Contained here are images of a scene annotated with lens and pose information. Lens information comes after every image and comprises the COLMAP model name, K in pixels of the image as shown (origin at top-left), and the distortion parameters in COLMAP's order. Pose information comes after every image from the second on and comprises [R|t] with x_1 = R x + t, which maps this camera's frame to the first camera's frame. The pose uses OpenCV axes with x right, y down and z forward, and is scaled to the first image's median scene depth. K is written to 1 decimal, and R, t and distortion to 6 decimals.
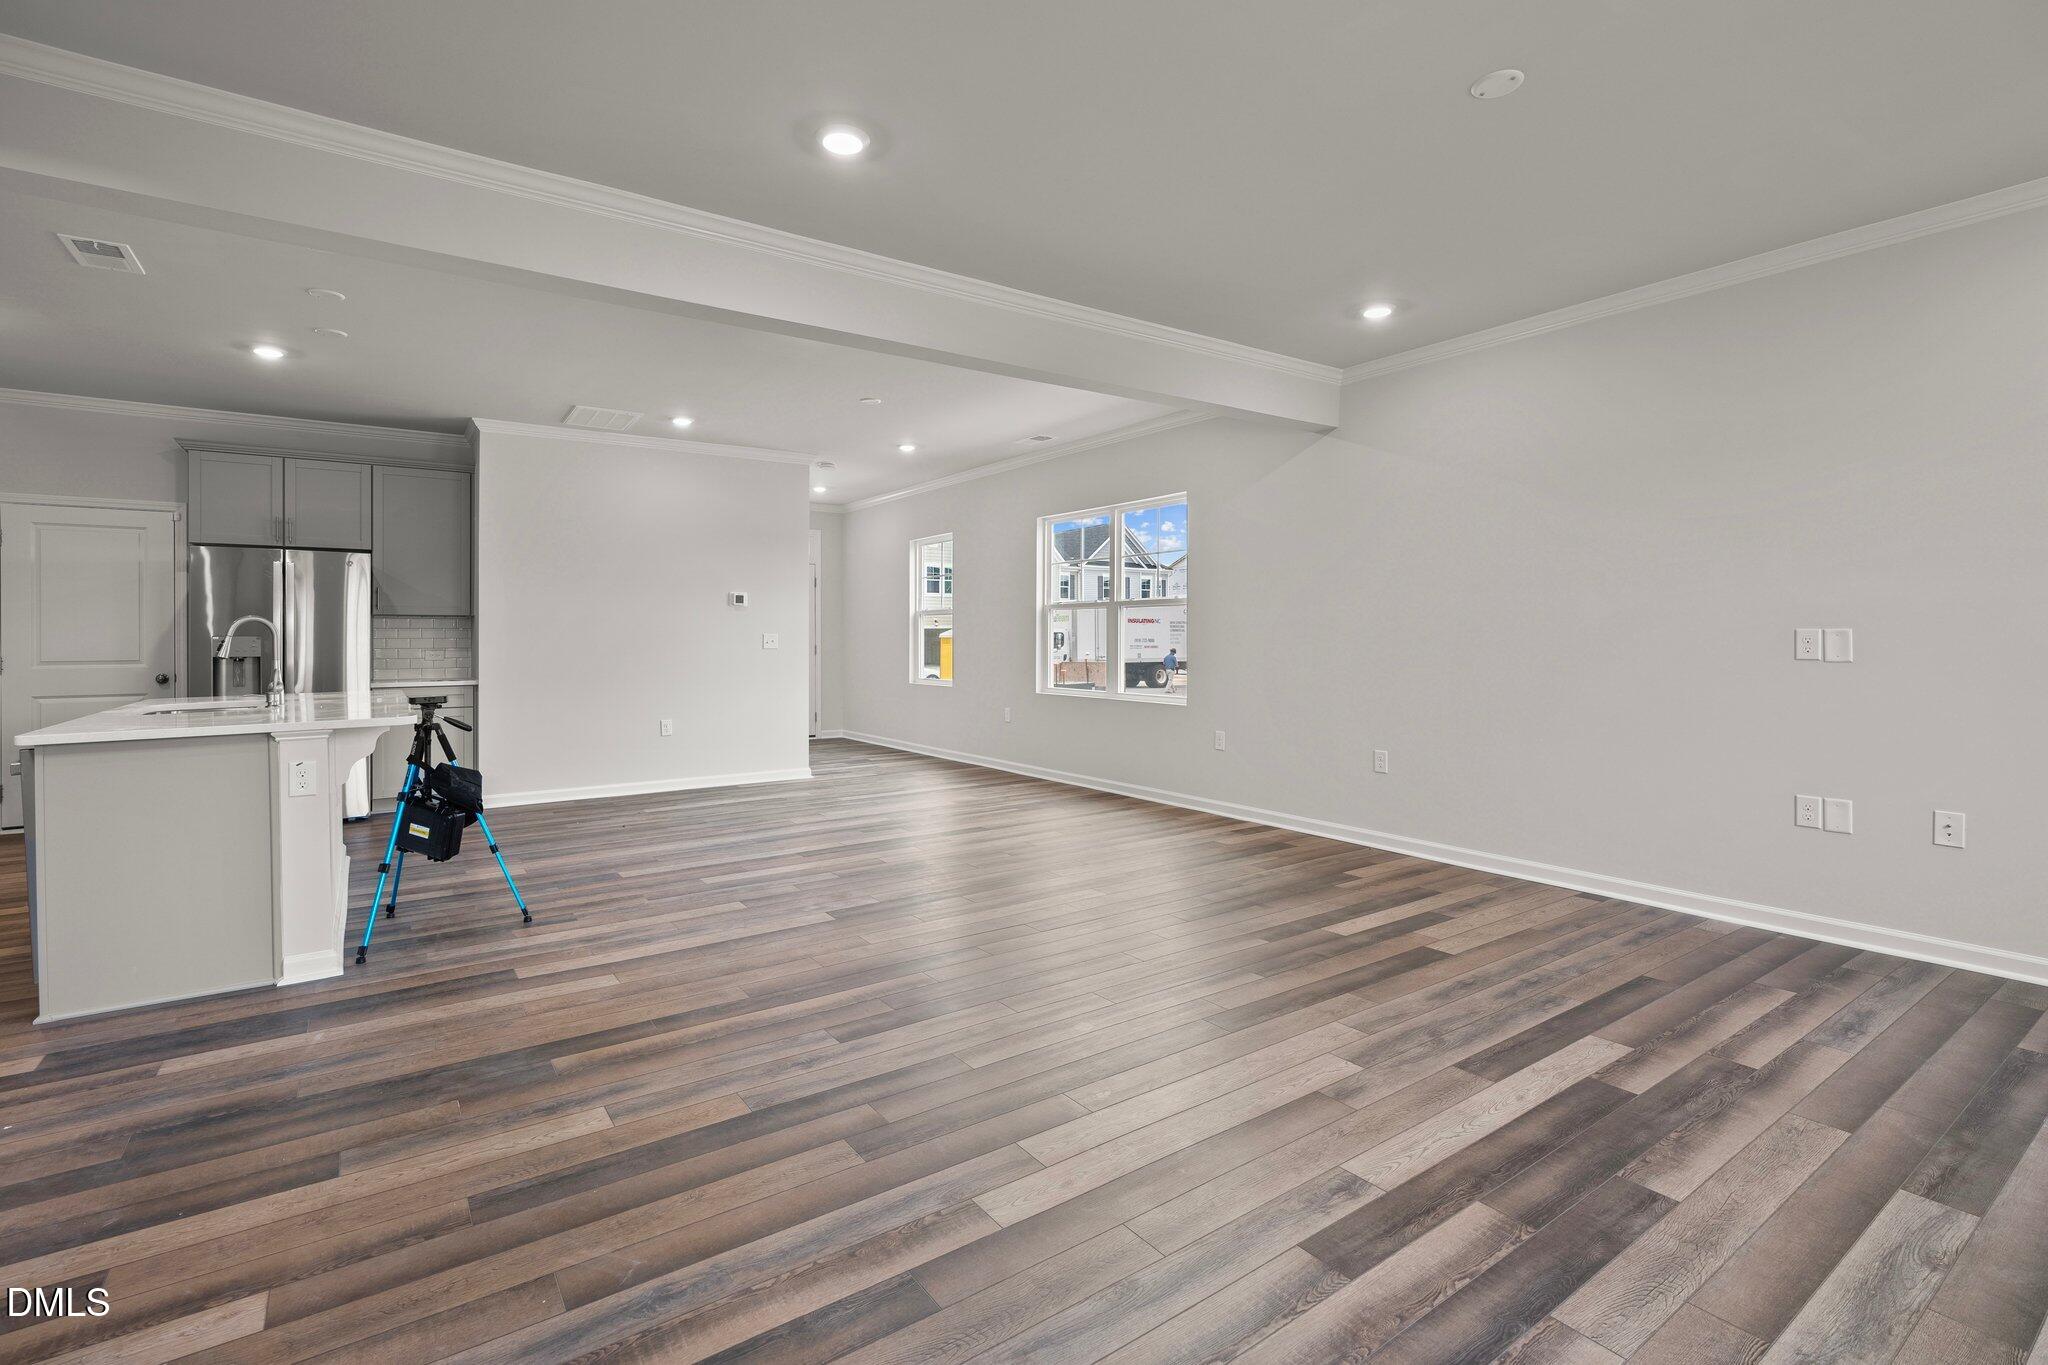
lens RADIAL K [[939.7, 0, 1010.8], [0, 939.7, 643.6], [0, 0, 1]] dist [-0.011477, 0.003766]
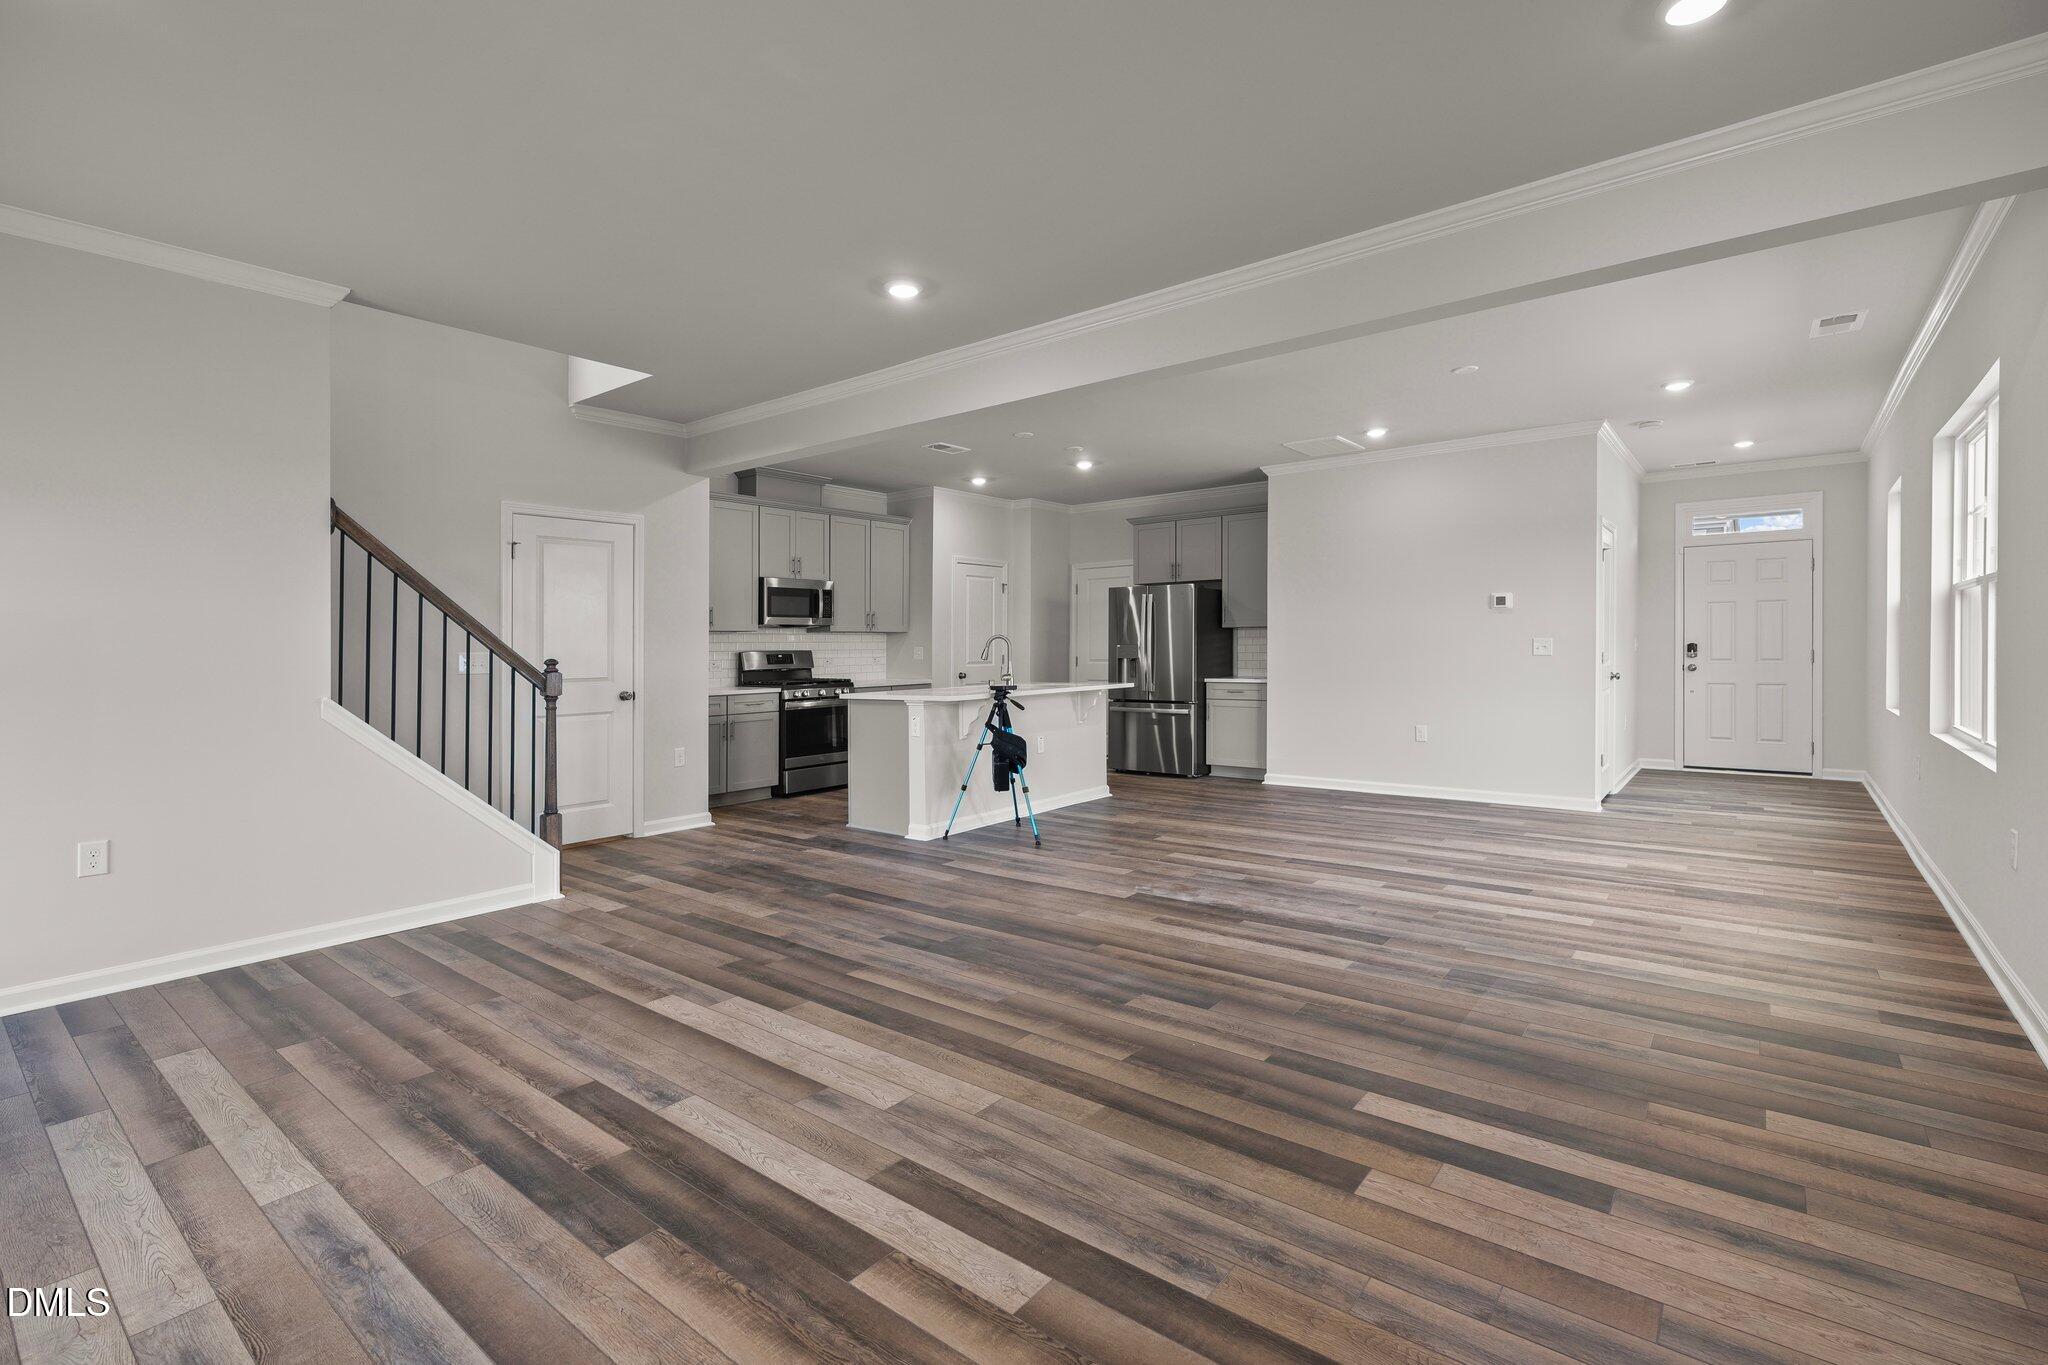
lens RADIAL K [[939.7, 0, 1011.7], [0, 939.7, 635.2], [0, 0, 1]] dist [-0.011477, 0.003766]
pose [[0.281289, -0.012719, -0.959539, 1.384239], [0.002969, 0.999919, -0.012384, -0.011032], [0.959619, 0.000635, 0.281304, 0.898066]]
